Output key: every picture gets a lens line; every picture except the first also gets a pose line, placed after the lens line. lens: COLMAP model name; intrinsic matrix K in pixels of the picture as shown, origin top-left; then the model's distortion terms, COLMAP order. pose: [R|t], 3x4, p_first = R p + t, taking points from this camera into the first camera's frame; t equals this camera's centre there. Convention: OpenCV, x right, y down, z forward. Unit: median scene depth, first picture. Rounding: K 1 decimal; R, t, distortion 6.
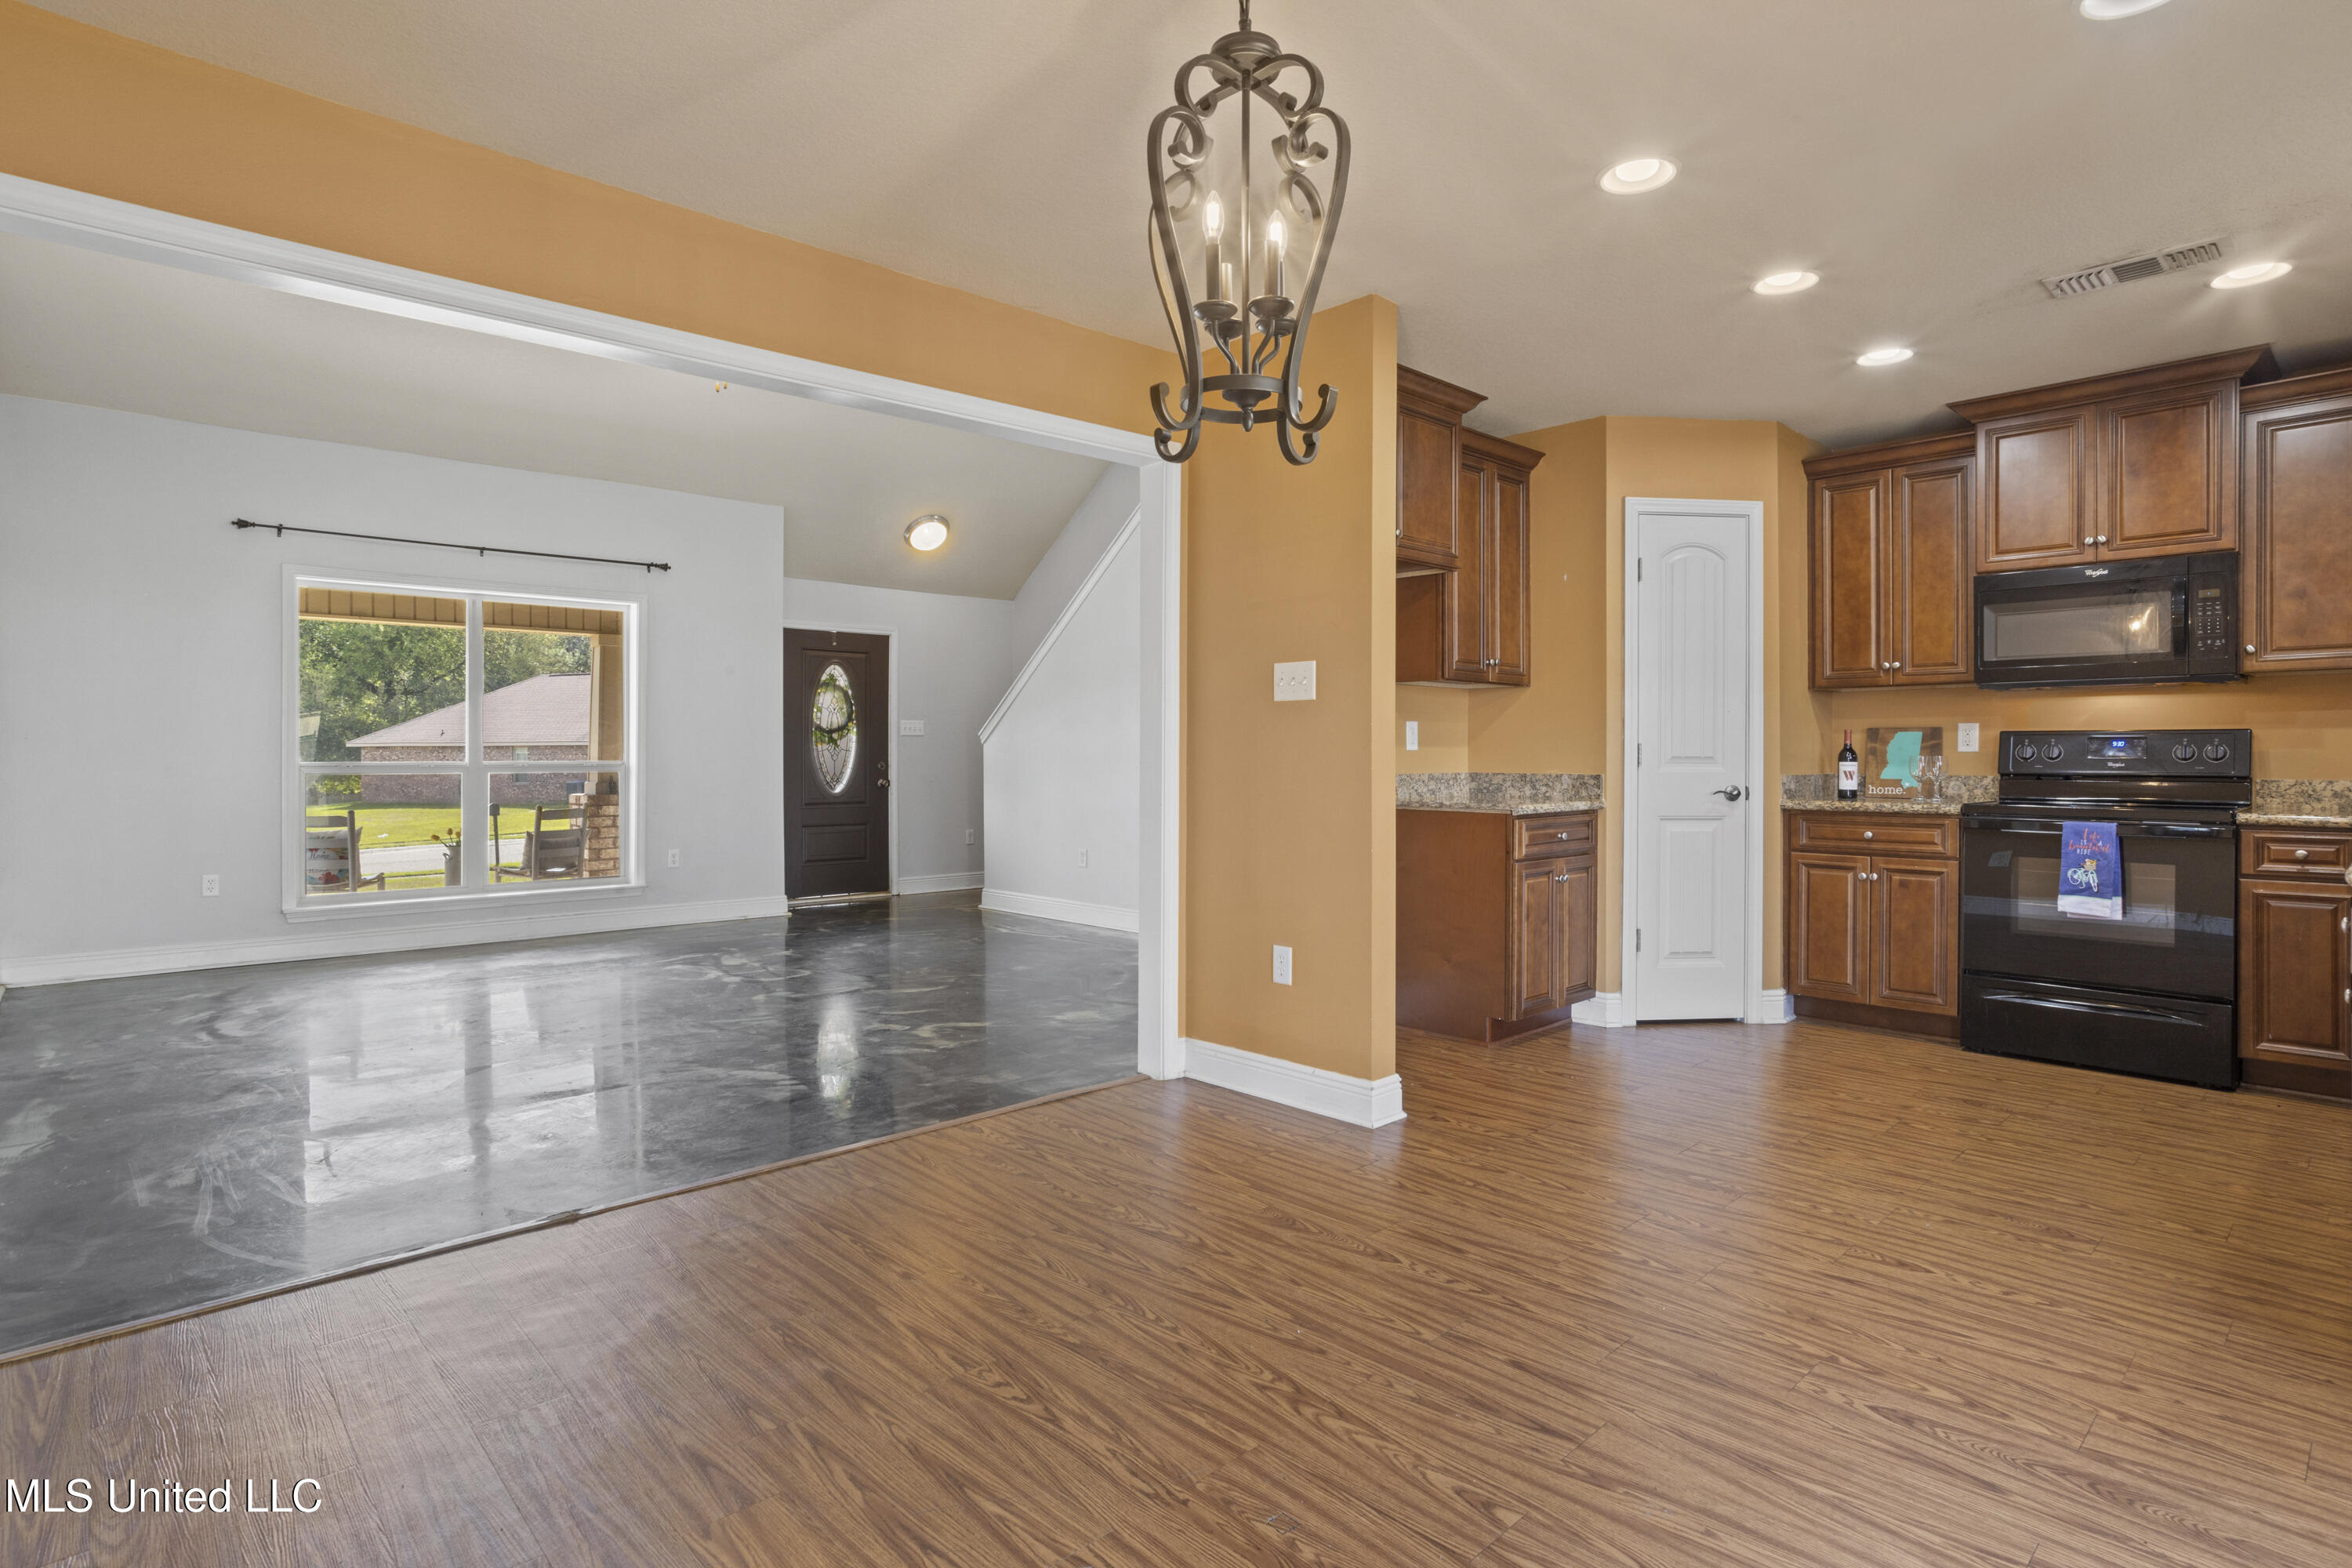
lens RADIAL K [[1186.9, 0, 1173.3], [0, 1186.9, 756.4], [0, 0, 1]] dist [-0.061892, 0.037265]
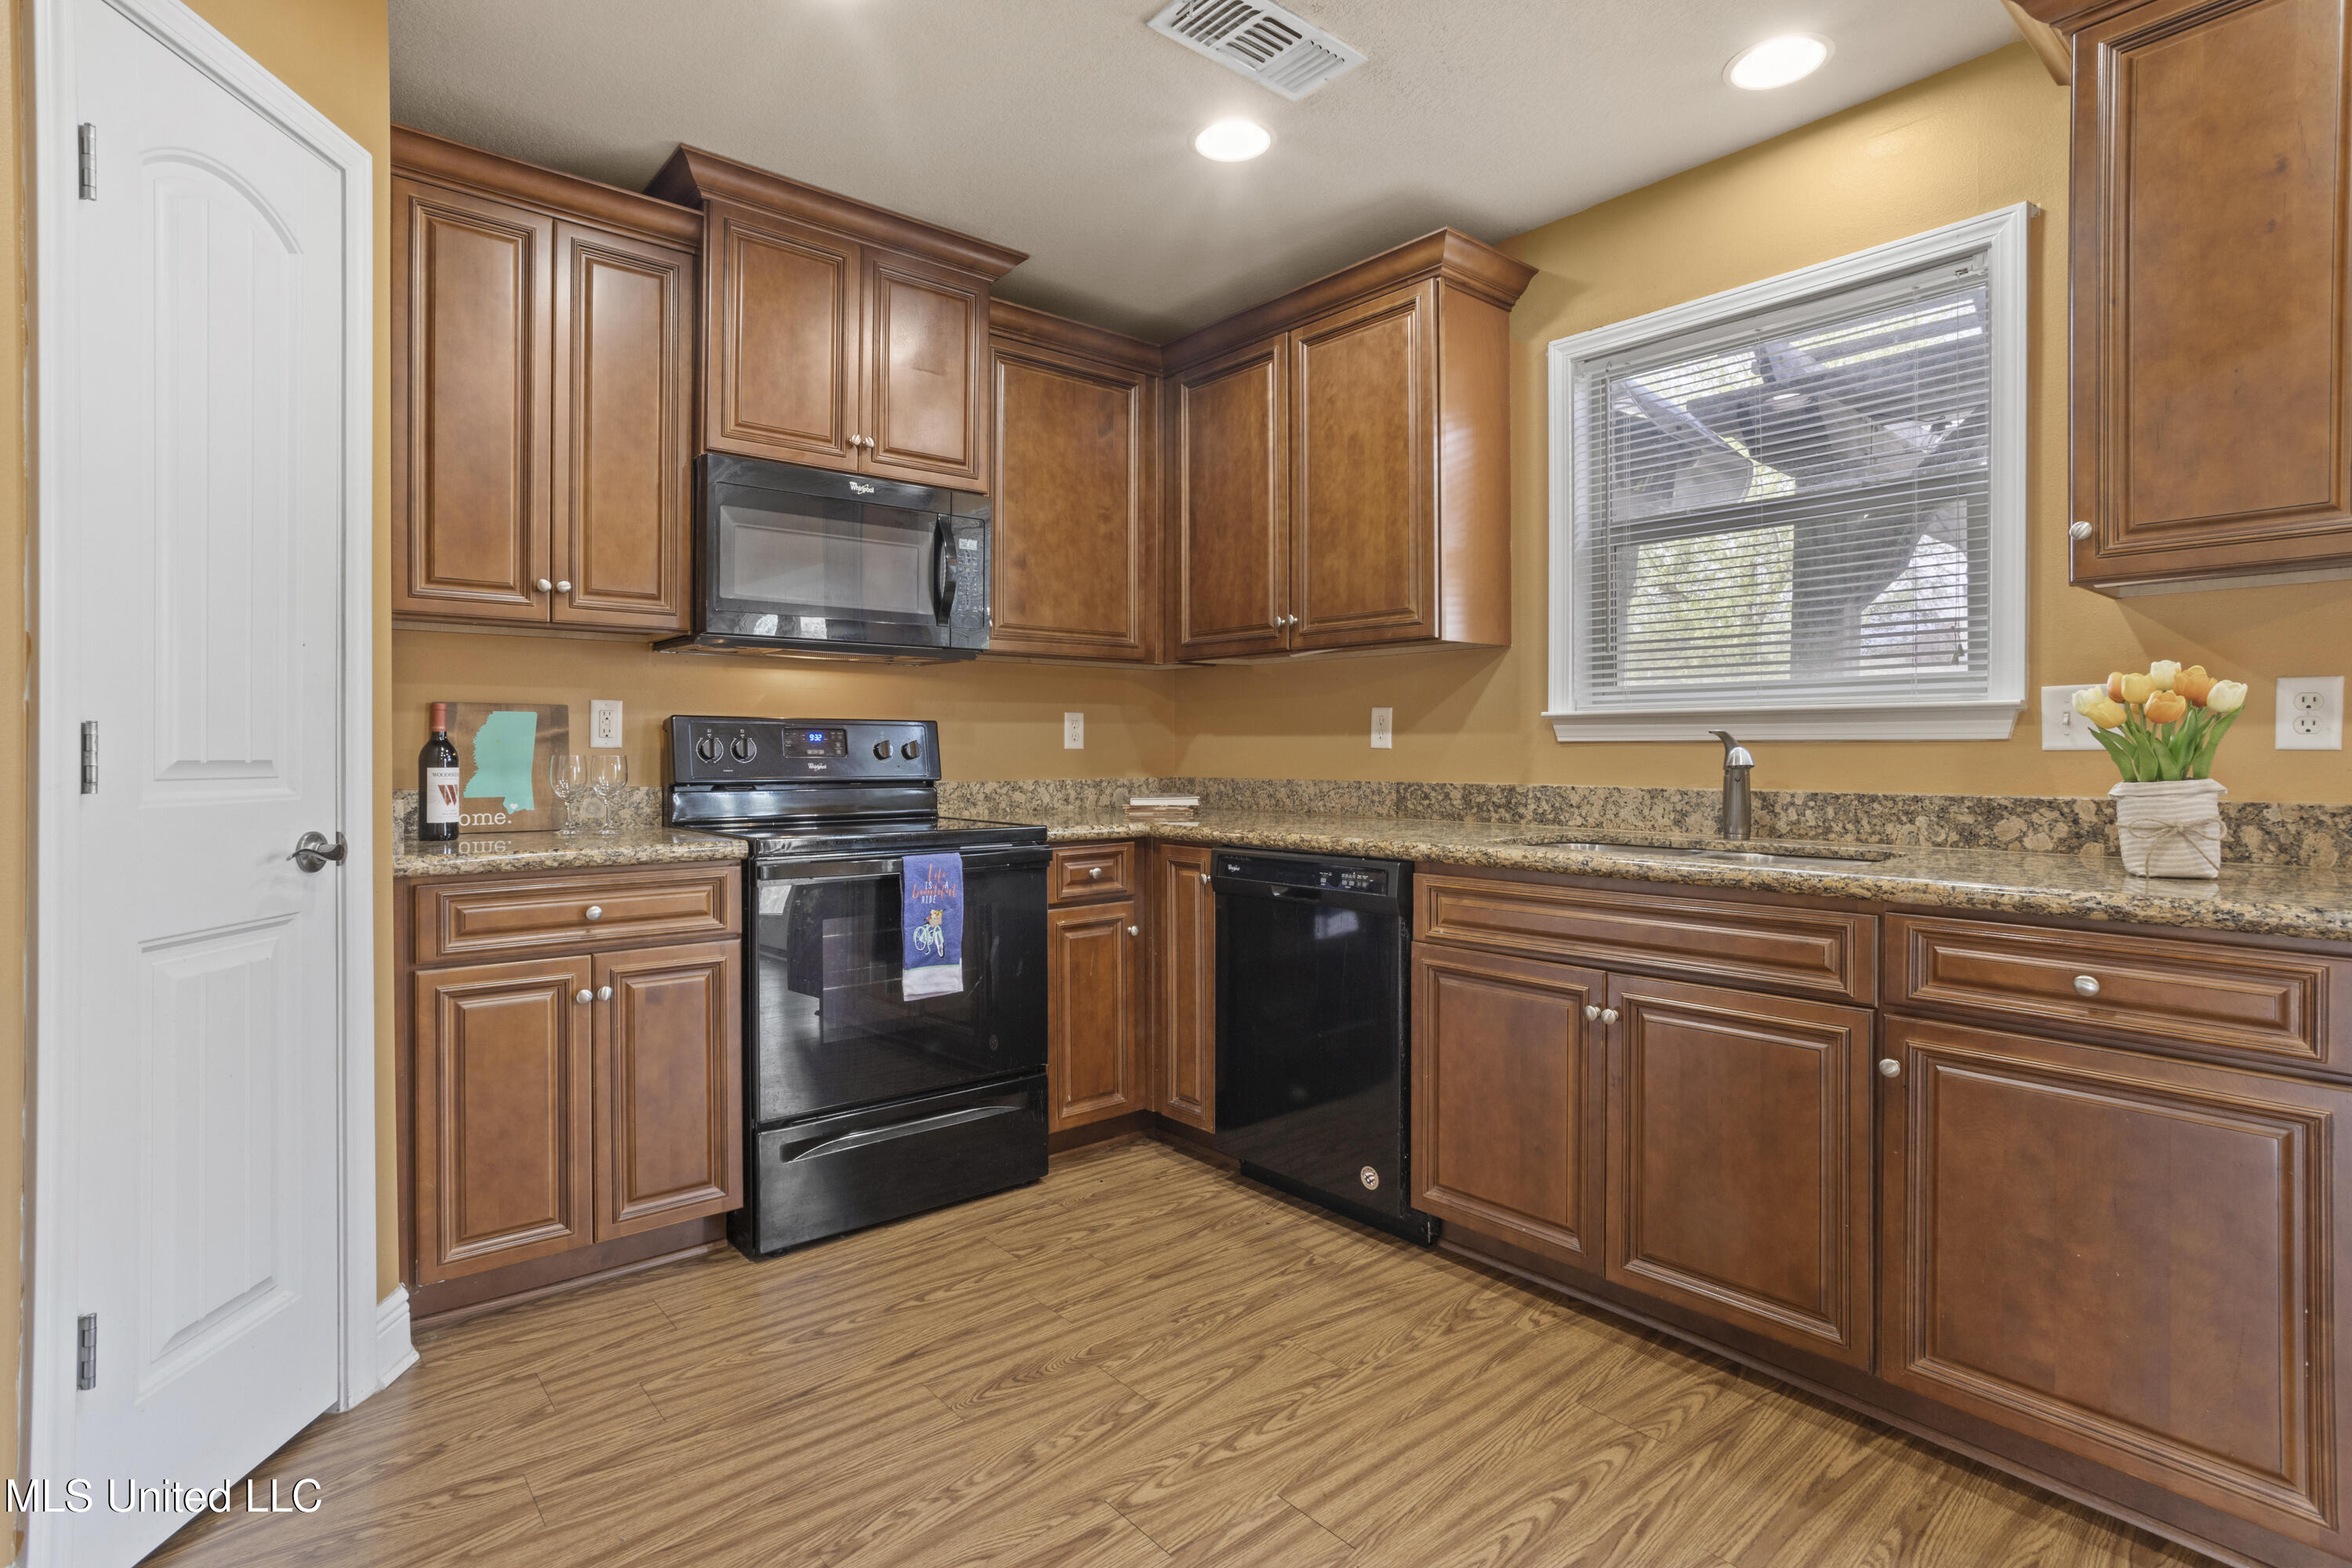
lens RADIAL K [[1160.2, 0, 1174.8], [0, 1160.2, 753.8], [0, 0, 1]] dist [-0.060830, 0.047065]
pose [[0.049036, -0.003940, 0.998789, 0.118511], [-0.000938, 0.999992, 0.003991, -0.003914], [-0.998797, -0.001132, 0.049032, 0.757553]]
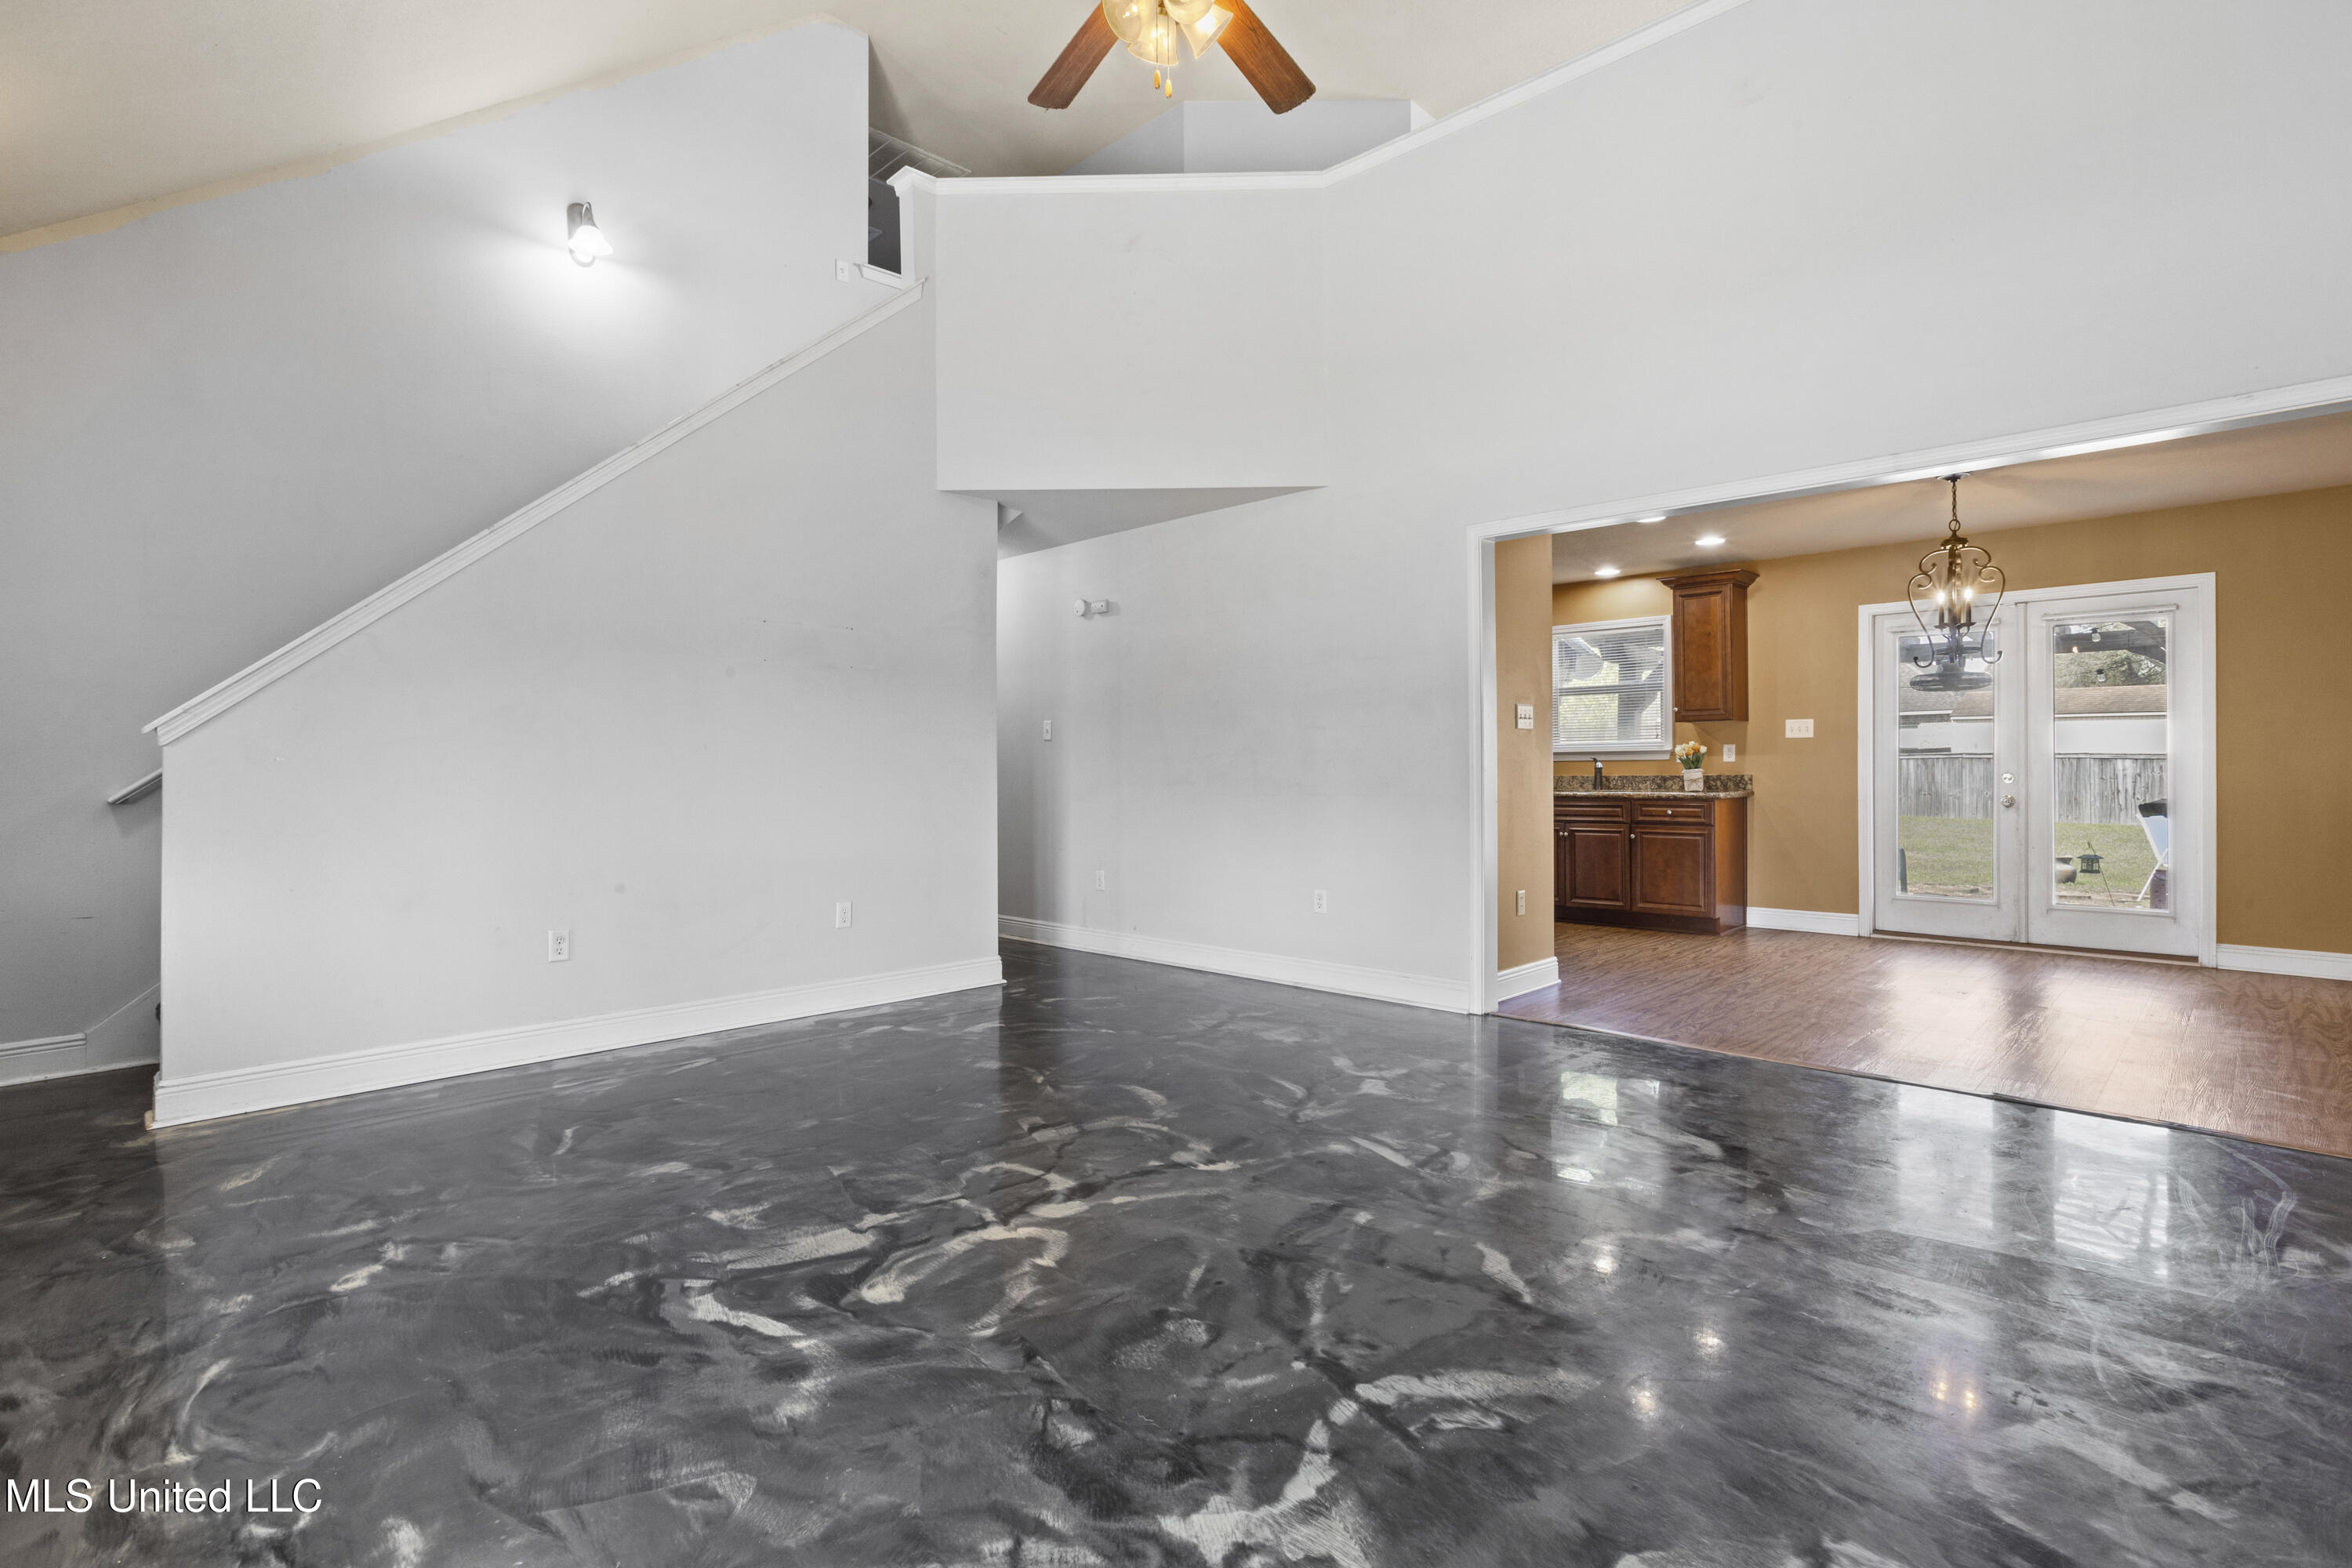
lens RADIAL K [[1129.9, 0, 1166.2], [0, 1129.9, 778.7], [0, 0, 1]] dist [-0.051273, 0.032108]
pose [[-0.033794, -0.007573, 0.999400, -1.136487], [0.007864, 0.999938, 0.007843, 0.001830], [-0.999398, 0.008124, -0.033732, 1.285007]]
